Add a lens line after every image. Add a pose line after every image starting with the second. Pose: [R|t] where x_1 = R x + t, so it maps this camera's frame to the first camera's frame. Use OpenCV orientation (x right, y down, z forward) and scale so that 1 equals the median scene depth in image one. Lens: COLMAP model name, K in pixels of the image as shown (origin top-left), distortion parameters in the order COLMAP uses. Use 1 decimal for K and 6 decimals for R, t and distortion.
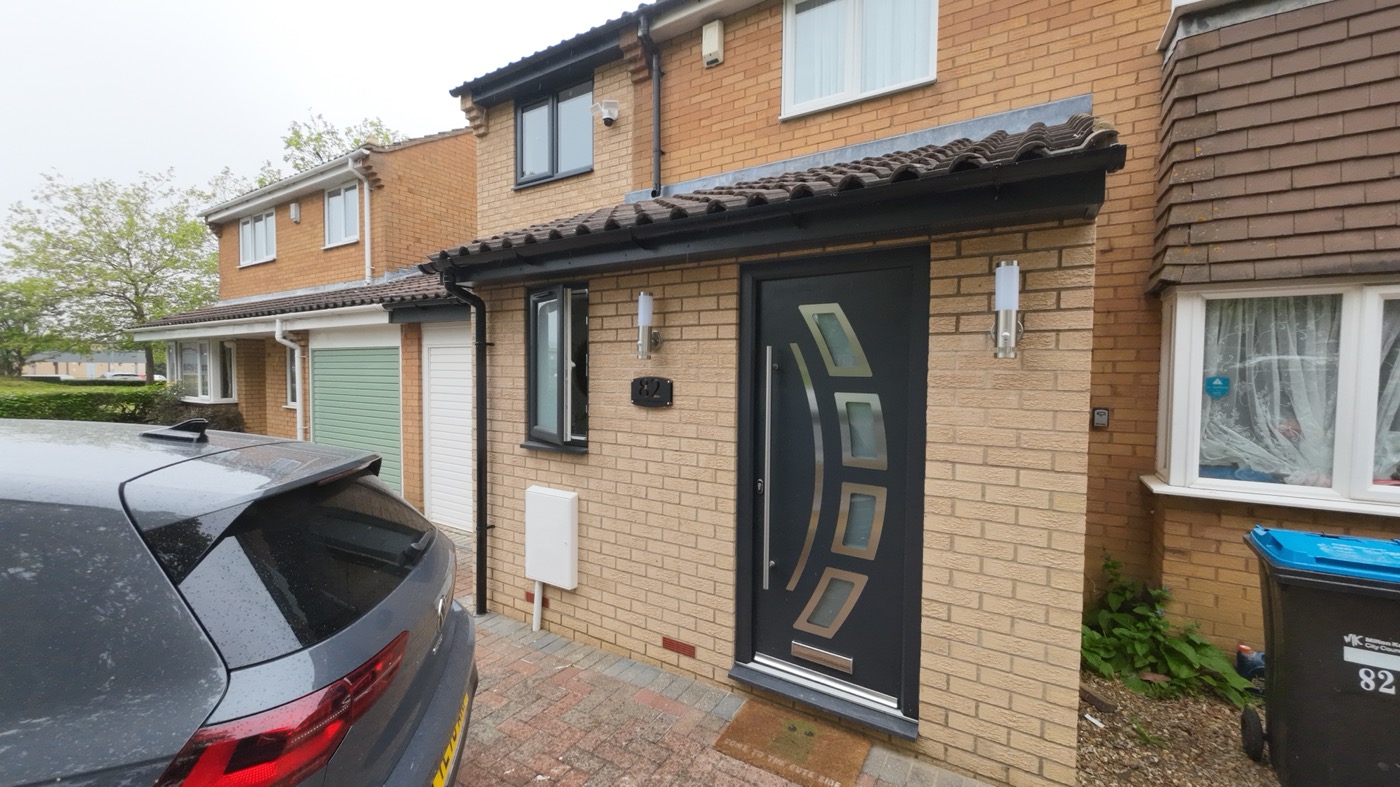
lens RADIAL K [[535.1, 0, 700.3], [0, 535.1, 390.7], [0, 0, 1]] dist [-0.000184, -0.000223]
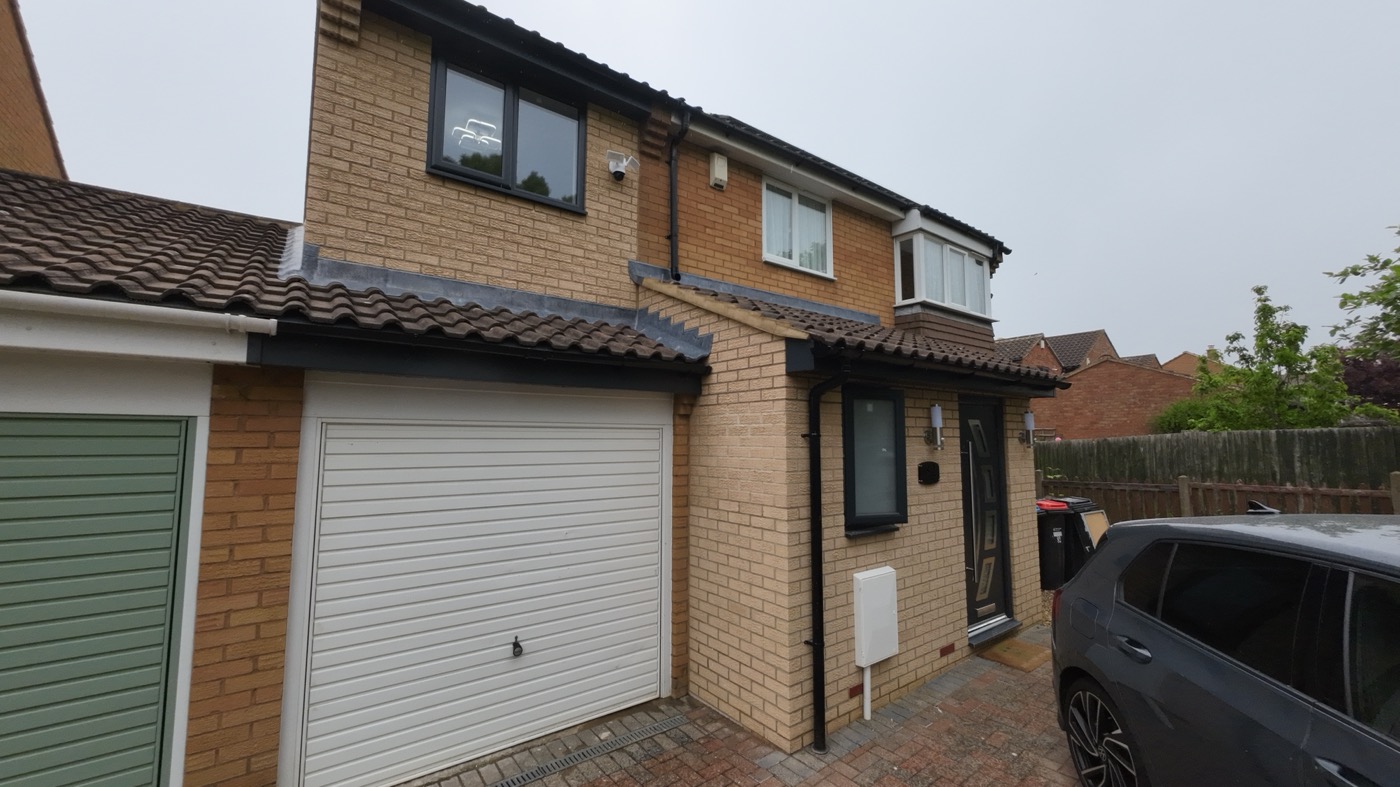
lens RADIAL K [[535.1, 0, 700.3], [0, 535.1, 390.7], [0, 0, 1]] dist [-0.000184, -0.000223]
pose [[0.367817, 0.074154, 0.926937, -1.383752], [0.037244, 0.994841, -0.094365, -0.086726], [-0.929152, 0.069232, 0.363158, 0.865245]]
